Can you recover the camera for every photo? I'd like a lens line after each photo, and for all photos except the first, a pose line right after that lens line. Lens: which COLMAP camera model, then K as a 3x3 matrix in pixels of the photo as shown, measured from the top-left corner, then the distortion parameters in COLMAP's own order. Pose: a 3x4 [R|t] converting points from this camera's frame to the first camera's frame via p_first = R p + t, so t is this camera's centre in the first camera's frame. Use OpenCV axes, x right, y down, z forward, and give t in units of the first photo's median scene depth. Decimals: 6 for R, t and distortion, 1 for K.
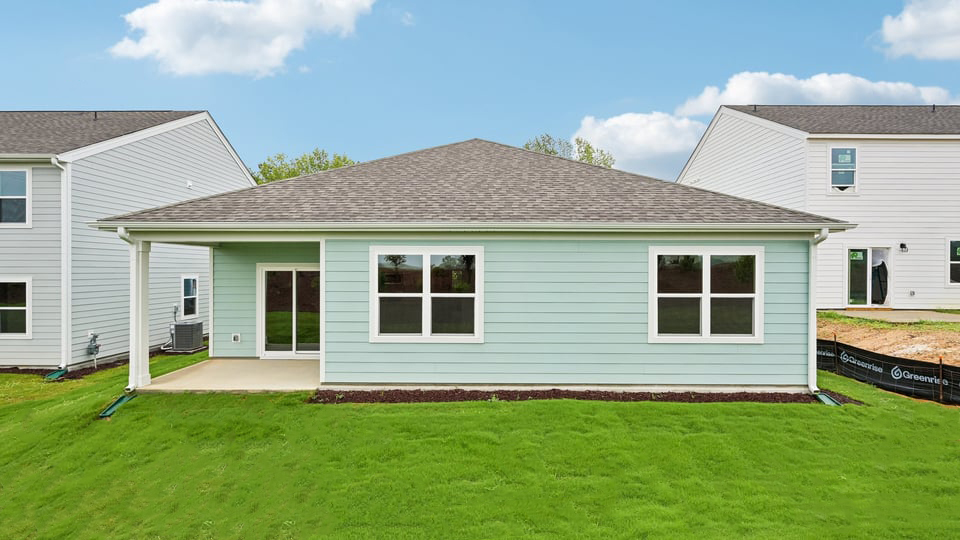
lens RADIAL K [[499.0, 0, 484.0], [0, 499.0, 269.1], [0, 0, 1]] dist [0.006224, 0.001068]
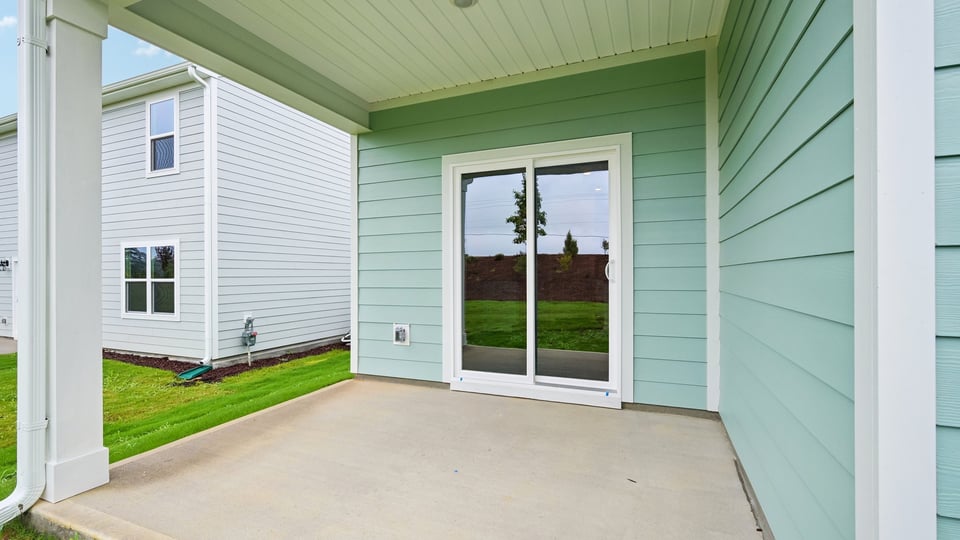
lens RADIAL K [[429.3, 0, 476.3], [0, 429.3, 272.9], [0, 0, 1]] dist [-0.001716, -0.000072]
pose [[0.926406, -0.006271, -0.376475, -0.248374], [0.003893, 0.999967, -0.007076, 0.073418], [0.376507, 0.005090, 0.926400, 0.572531]]
